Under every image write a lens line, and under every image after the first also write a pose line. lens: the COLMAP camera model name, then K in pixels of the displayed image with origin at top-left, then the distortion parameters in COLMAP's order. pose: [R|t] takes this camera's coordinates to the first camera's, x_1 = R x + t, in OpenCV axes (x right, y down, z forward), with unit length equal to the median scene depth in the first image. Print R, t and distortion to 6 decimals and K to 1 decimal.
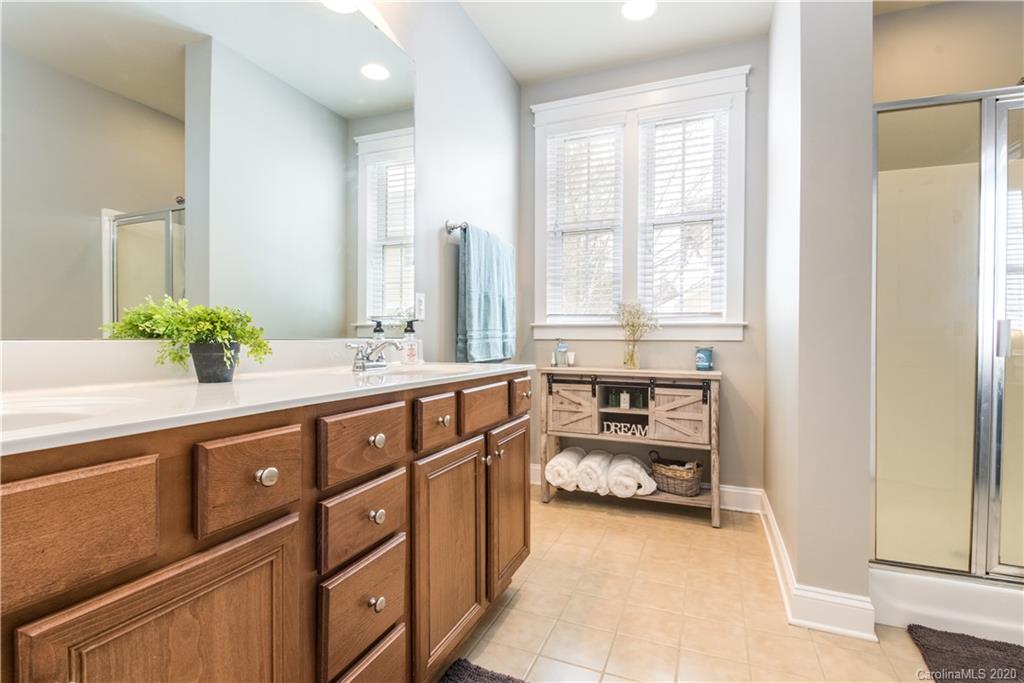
lens RADIAL K [[477.8, 0, 517.9], [0, 477.8, 341.2], [0, 0, 1]] dist [0.008457, -0.007210]
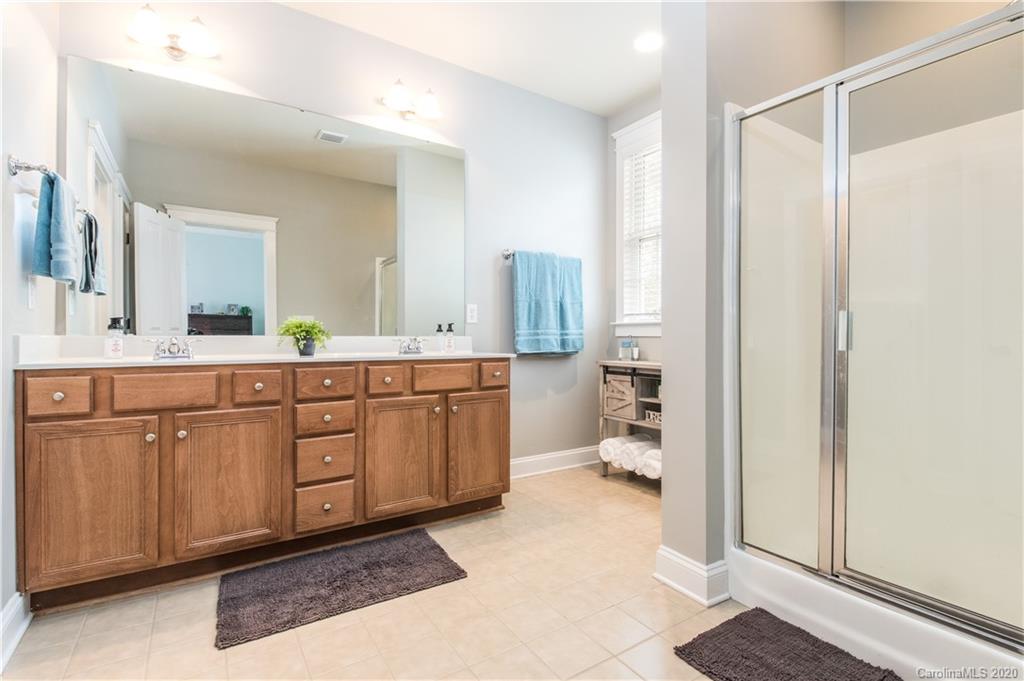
lens RADIAL K [[477.8, 0, 502.9], [0, 477.8, 336.9], [0, 0, 1]] dist [0.008457, -0.007210]
pose [[0.816431, -0.002734, -0.577436, 0.558918], [-0.001111, 0.999979, -0.006306, 0.005445], [0.577441, 0.005790, 0.816412, -0.102016]]
